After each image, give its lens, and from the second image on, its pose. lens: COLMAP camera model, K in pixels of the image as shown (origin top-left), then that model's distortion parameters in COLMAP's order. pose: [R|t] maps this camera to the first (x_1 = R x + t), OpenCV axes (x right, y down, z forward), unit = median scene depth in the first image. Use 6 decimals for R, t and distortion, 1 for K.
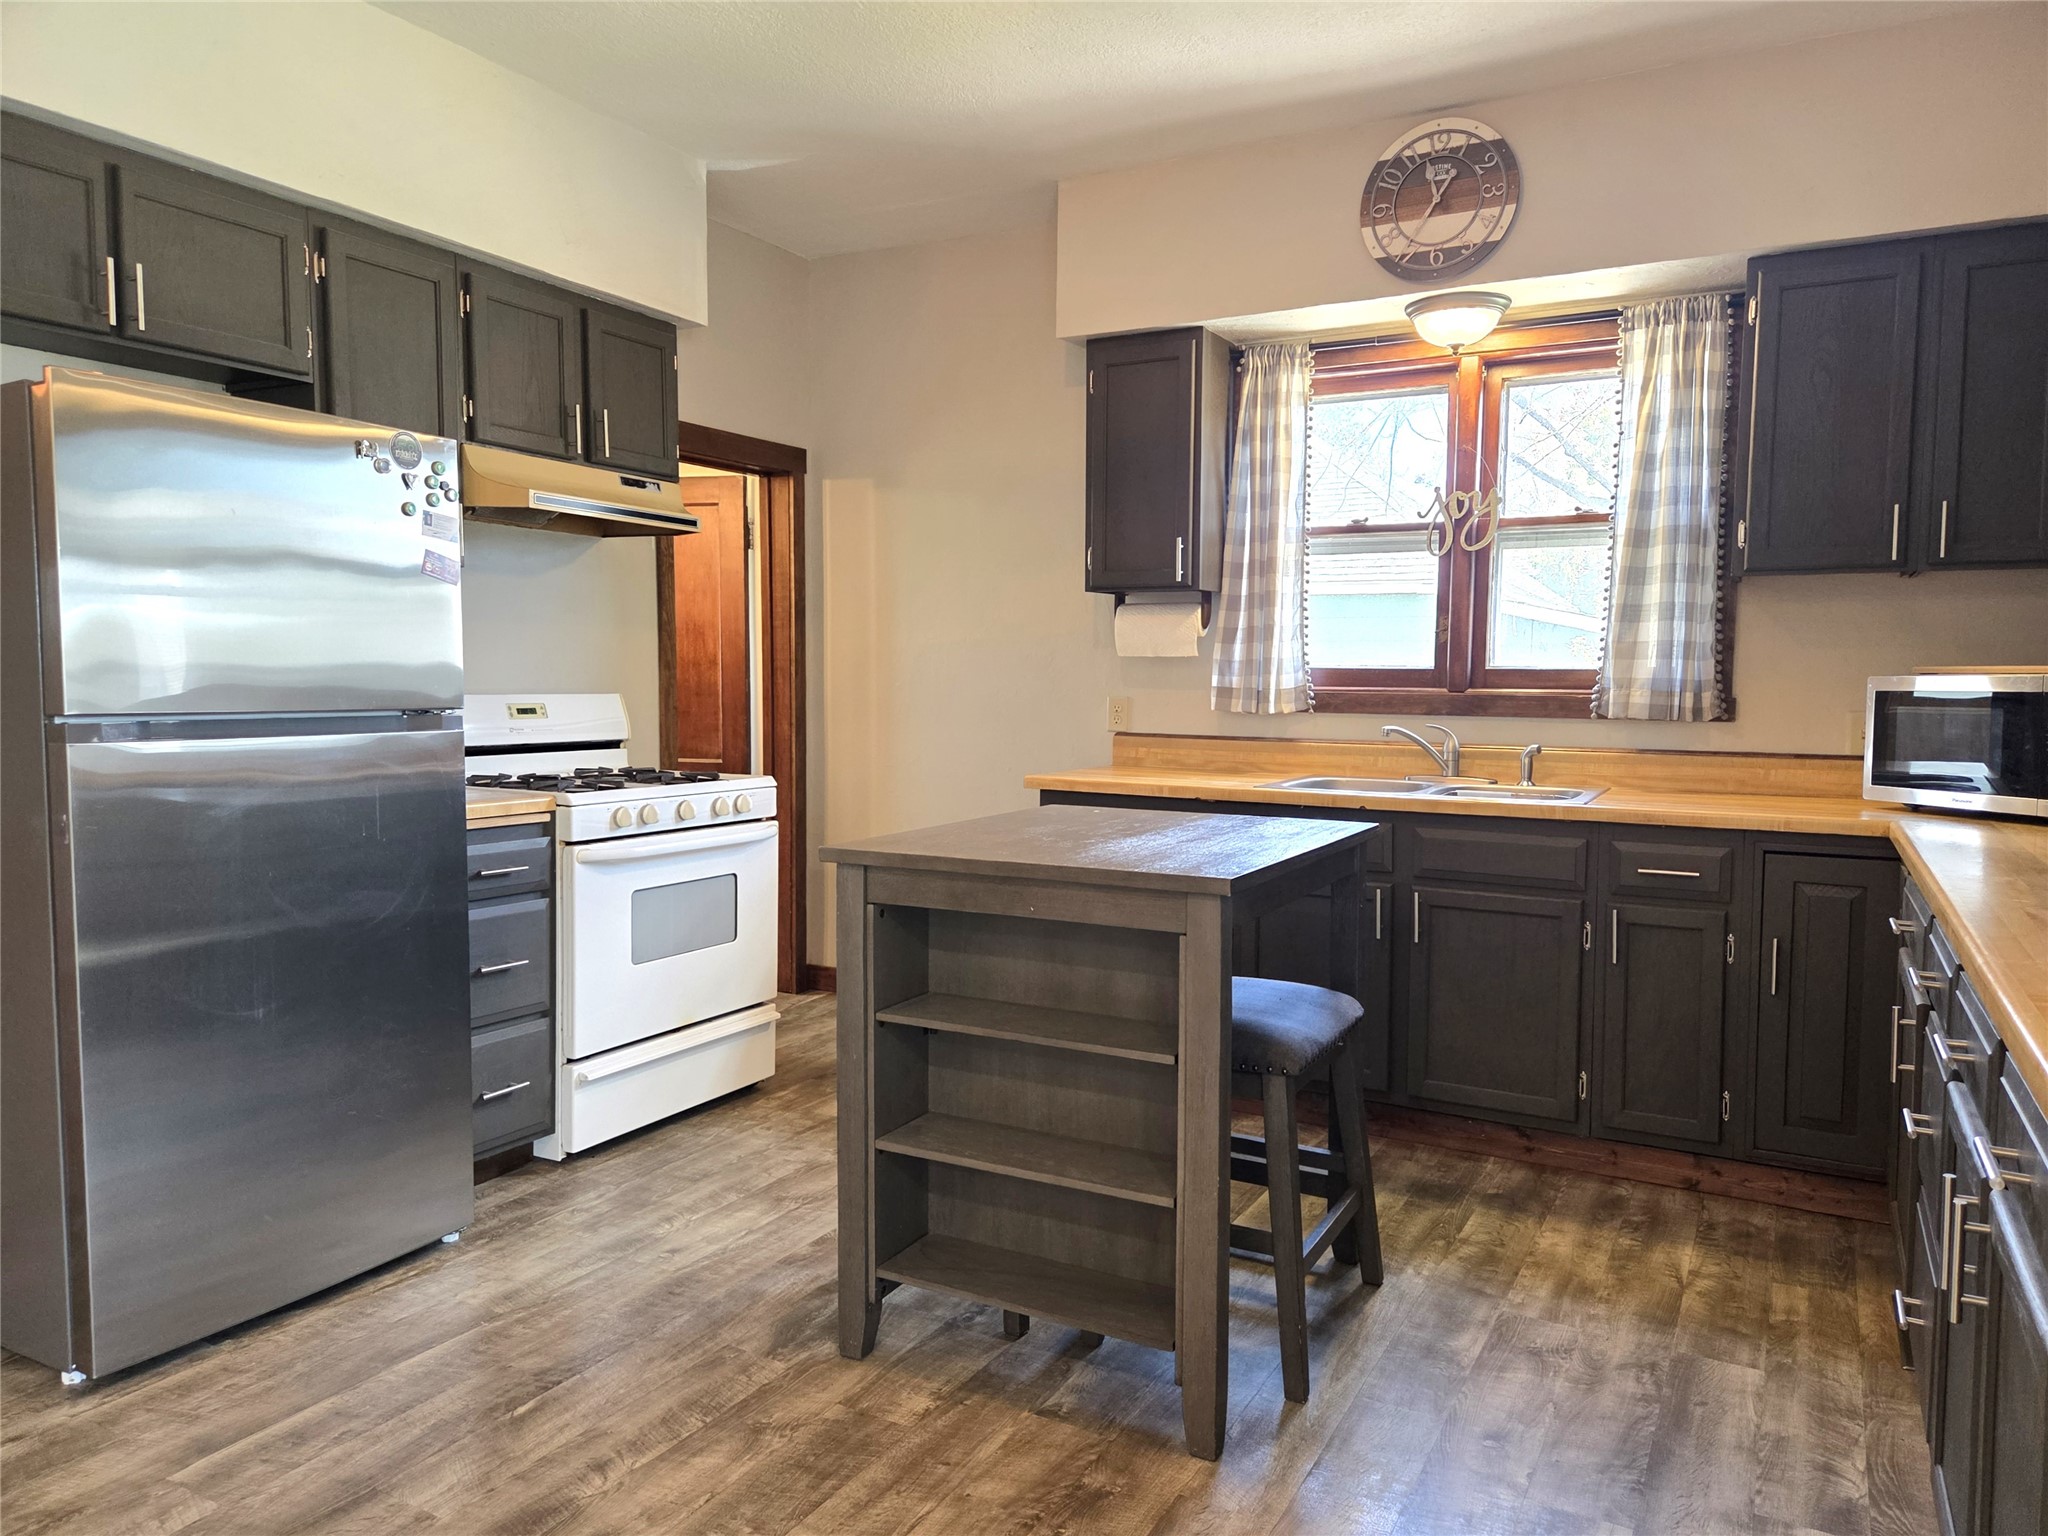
lens RADIAL K [[1414.3, 0, 1024.0], [0, 1414.3, 768.0], [0, 0, 1]] dist [0.075928, -0.060478]
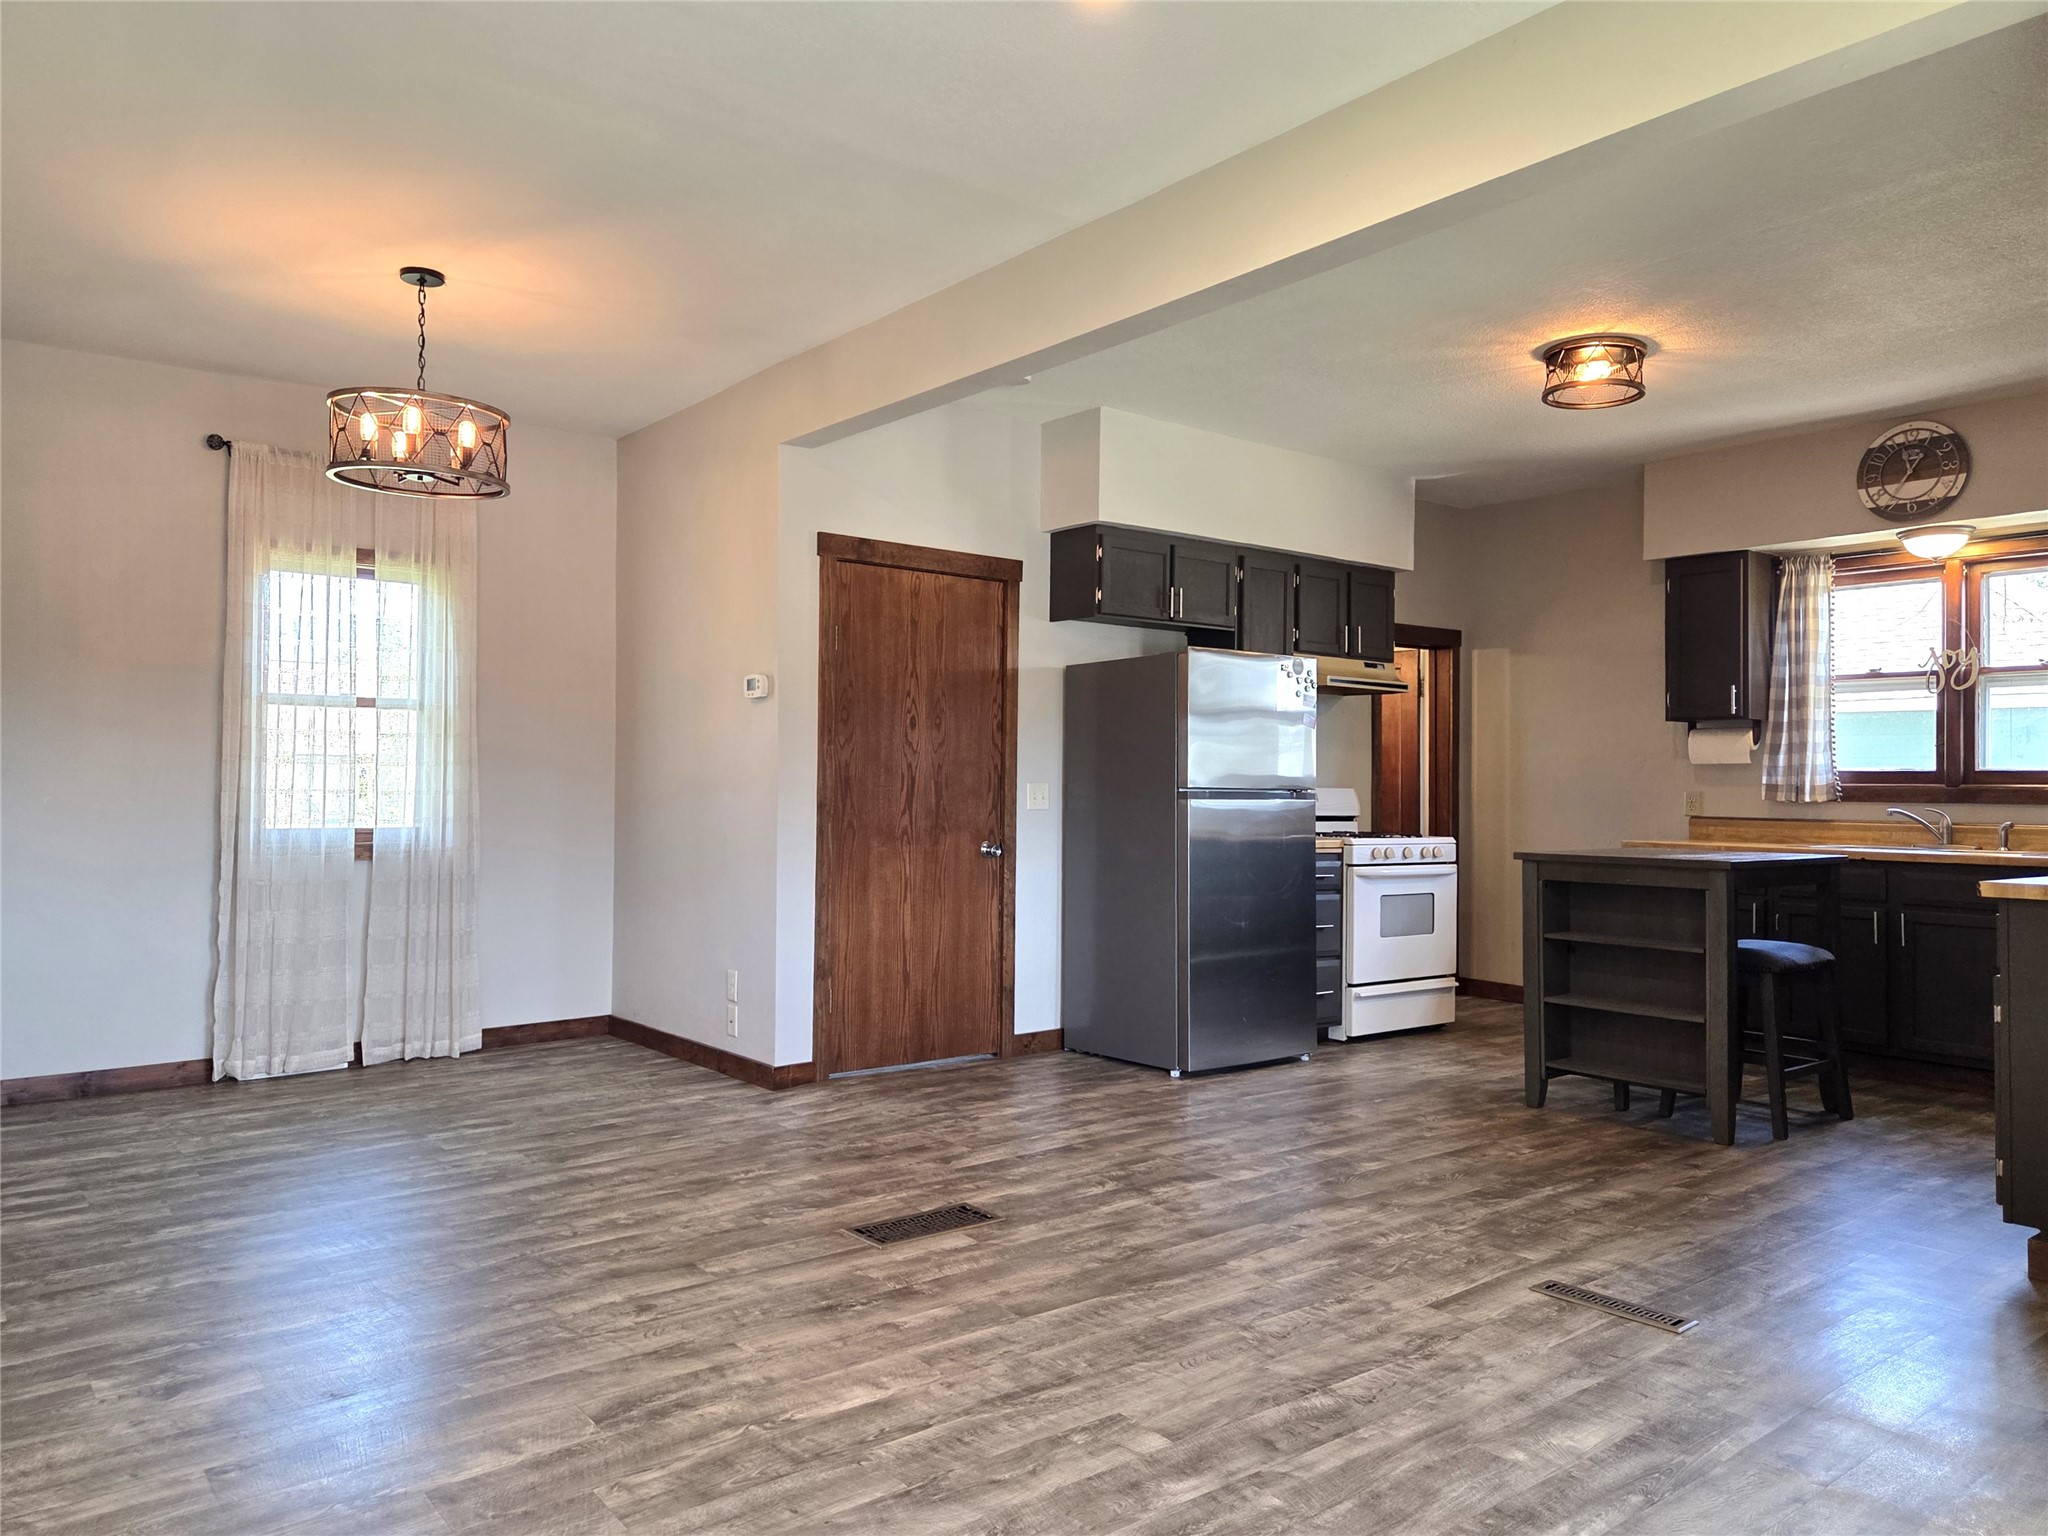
lens RADIAL K [[1414.3, 0, 1024.0], [0, 1414.3, 768.0], [0, 0, 1]] dist [0.075928, -0.060478]
pose [[0.924096, -0.005606, -0.382120, -0.005236], [-0.026876, 0.996463, -0.079615, 0.068729], [0.381215, 0.083841, 0.920677, -0.698847]]
